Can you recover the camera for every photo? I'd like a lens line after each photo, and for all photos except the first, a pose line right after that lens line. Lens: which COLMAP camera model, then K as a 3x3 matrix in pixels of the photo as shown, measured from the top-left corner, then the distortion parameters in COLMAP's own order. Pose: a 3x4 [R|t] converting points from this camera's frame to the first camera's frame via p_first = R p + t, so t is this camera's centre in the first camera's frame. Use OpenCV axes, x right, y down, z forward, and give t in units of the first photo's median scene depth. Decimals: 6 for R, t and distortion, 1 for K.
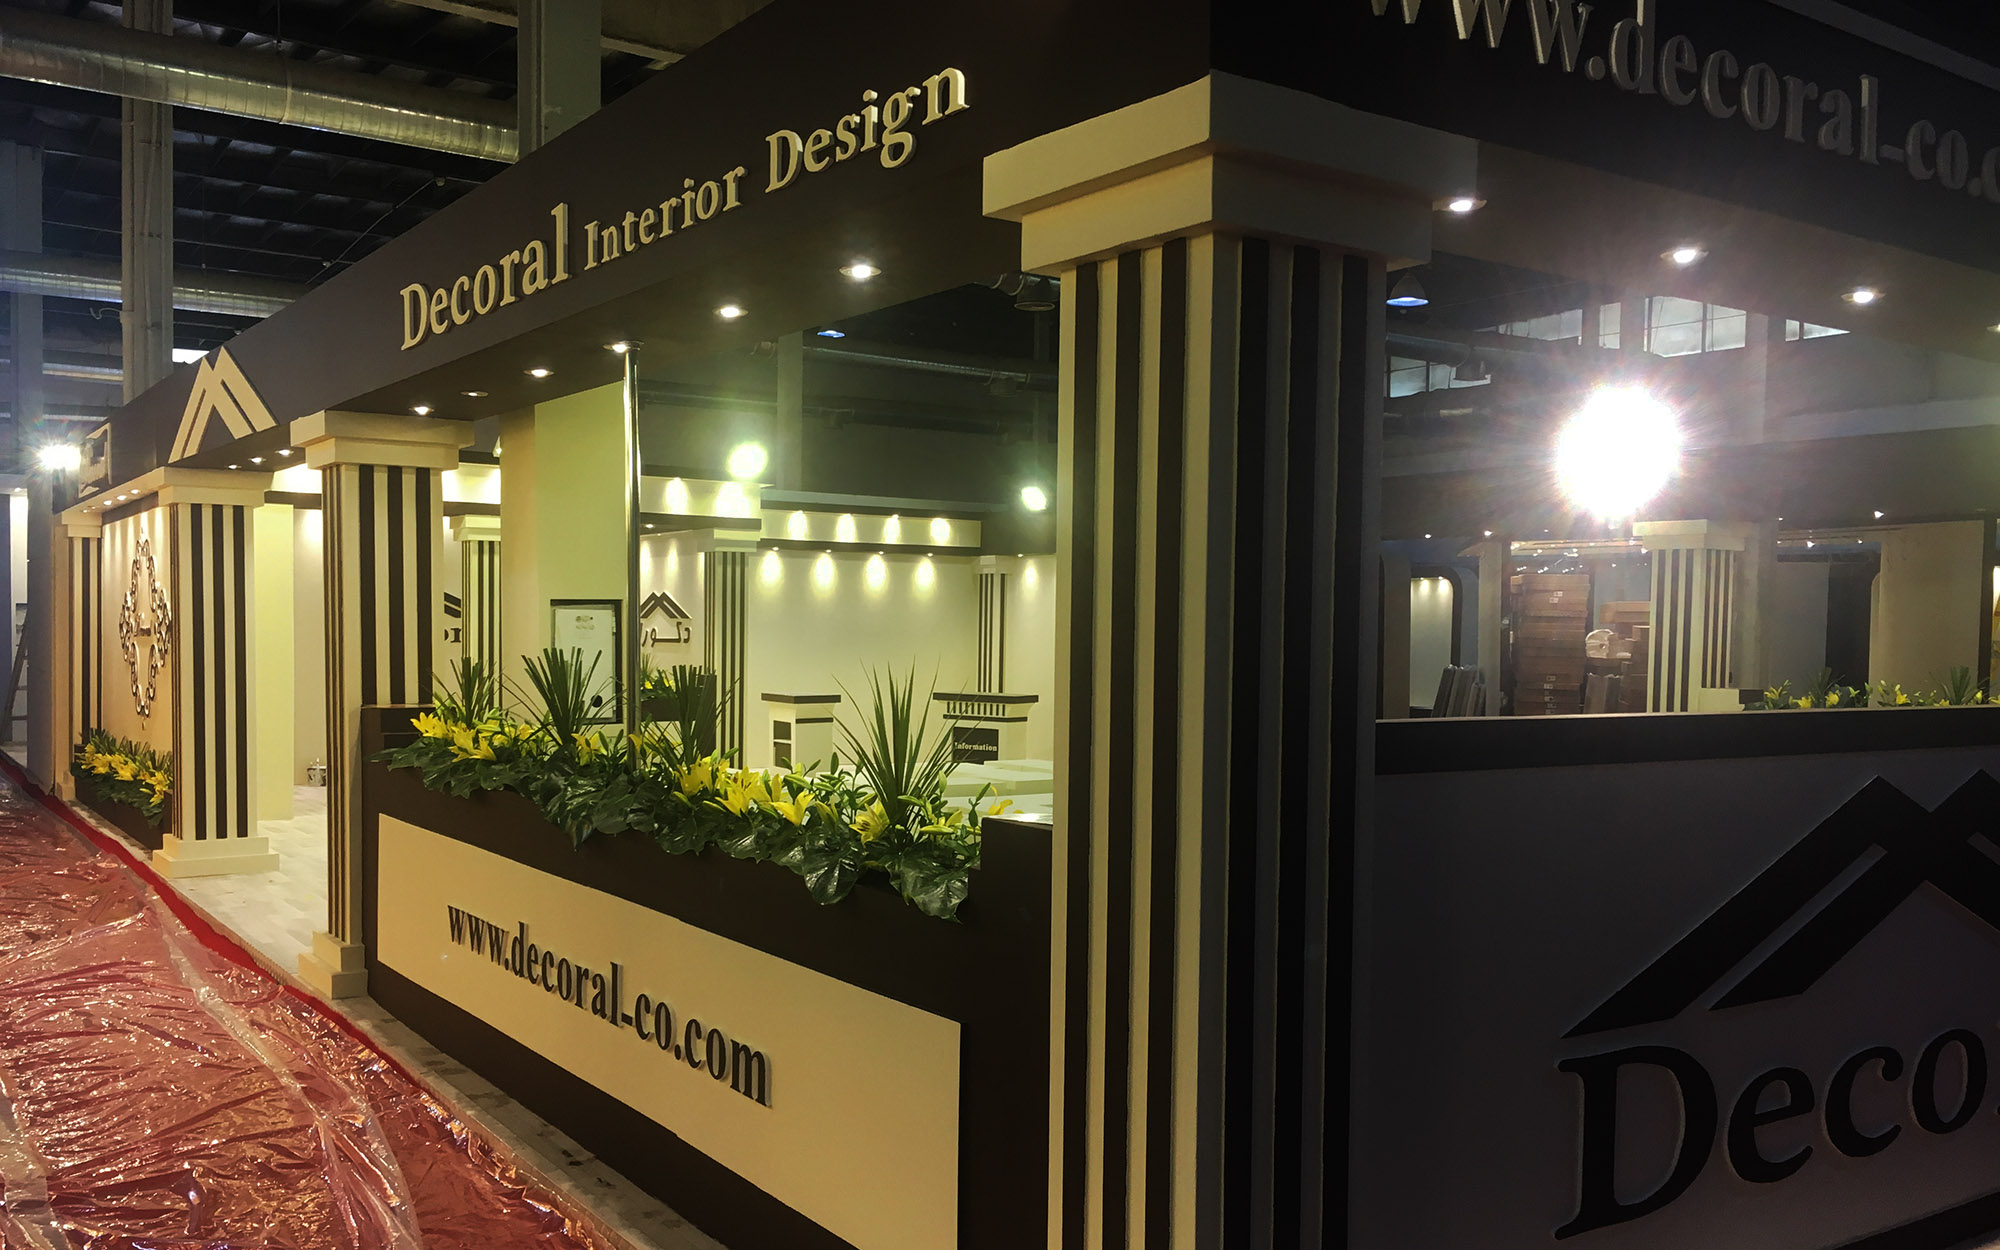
lens RADIAL K [[1684.9, 0, 1000.3], [0, 1684.9, 721.1], [0, 0, 1]] dist [0.042840, -0.013454]
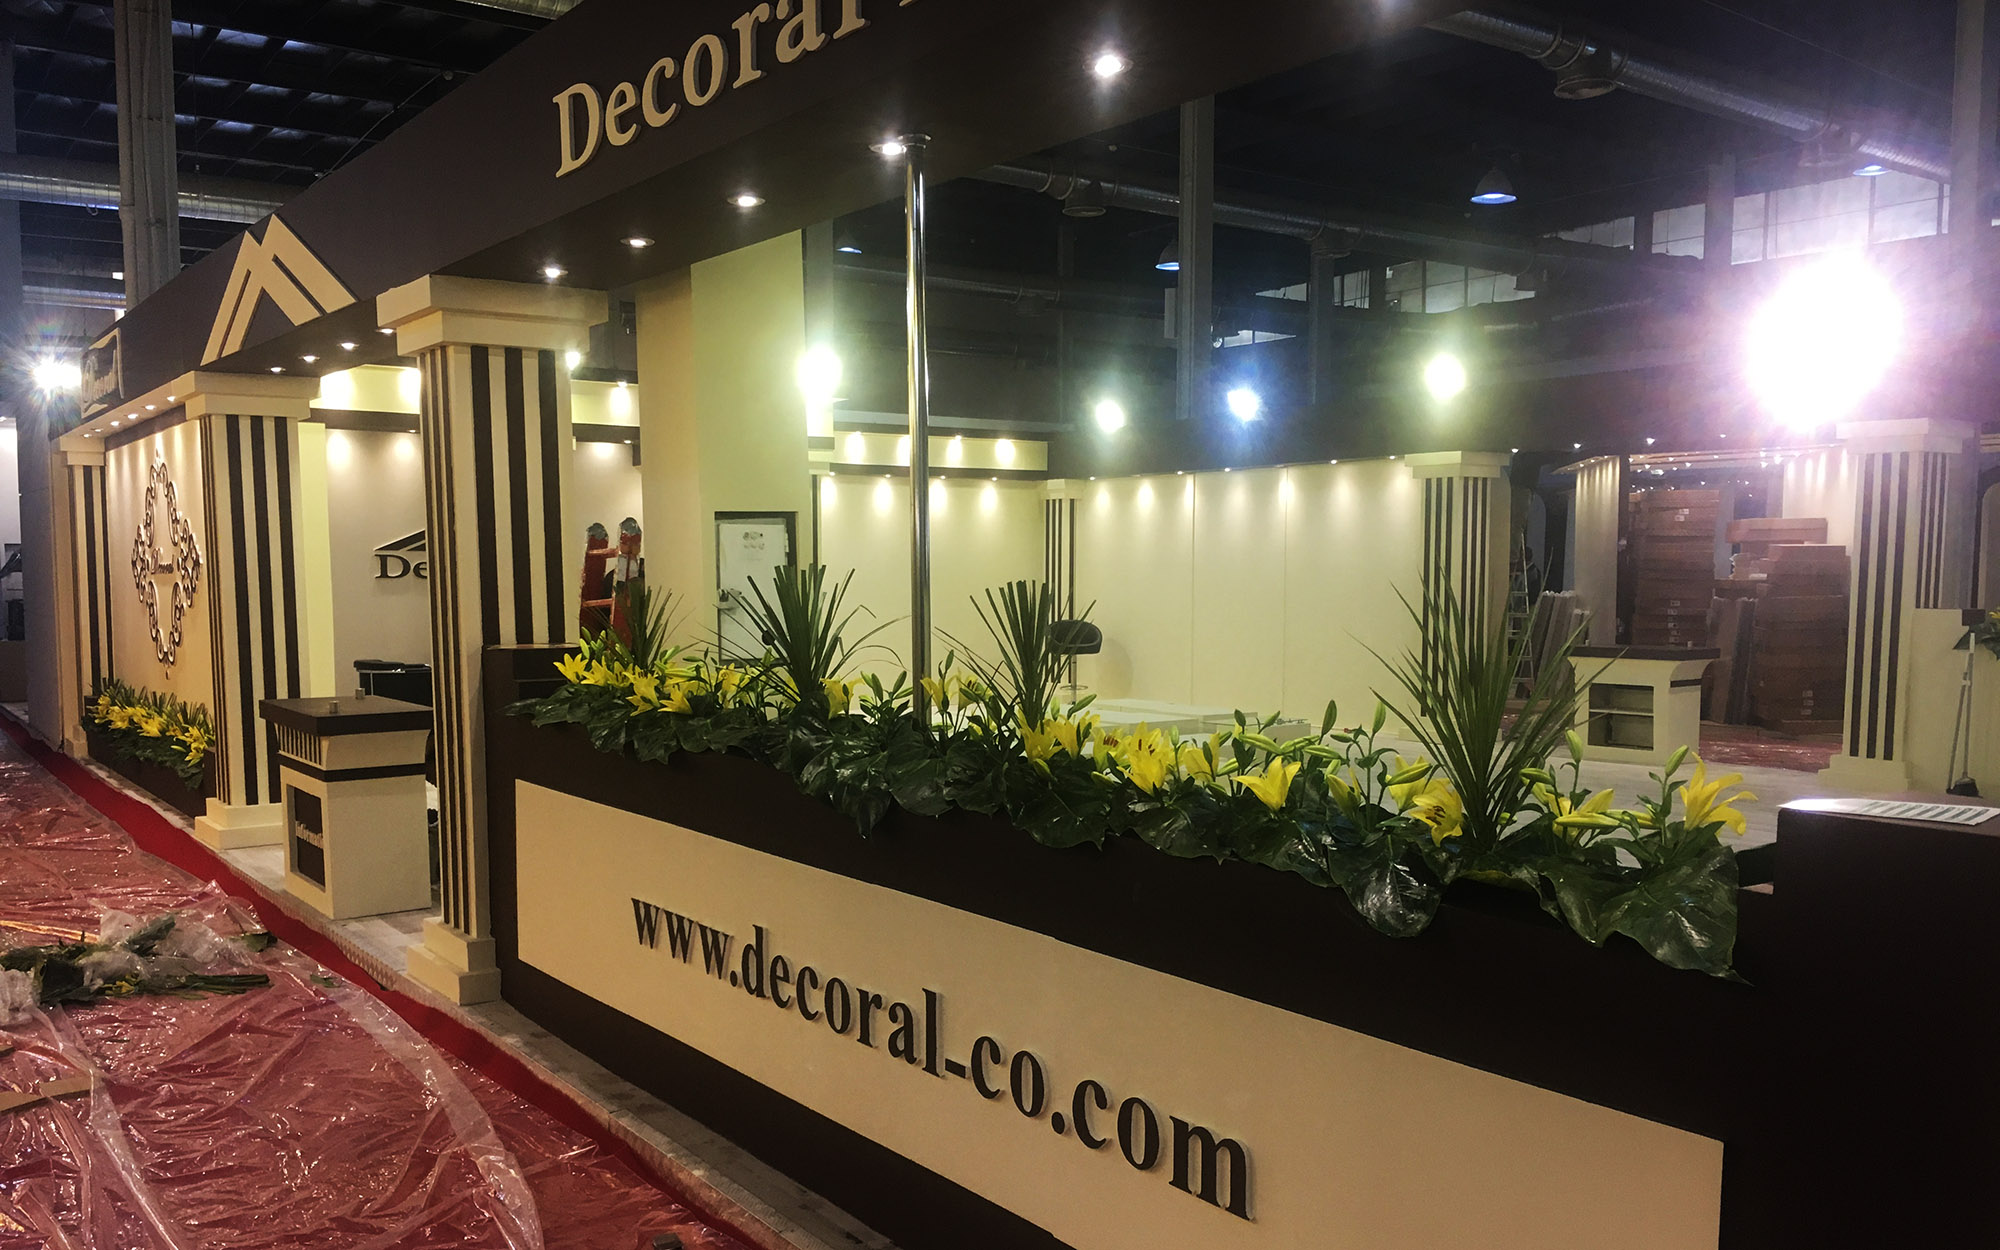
lens RADIAL K [[1691.0, 0, 1002.1], [0, 1691.0, 745.9], [0, 0, 1]] dist [0.060437, -0.058387]
pose [[0.999872, -0.013795, 0.008153, -0.158757], [0.013360, 0.998599, 0.051204, 0.000068], [-0.008848, -0.051088, 0.998655, 0.214041]]
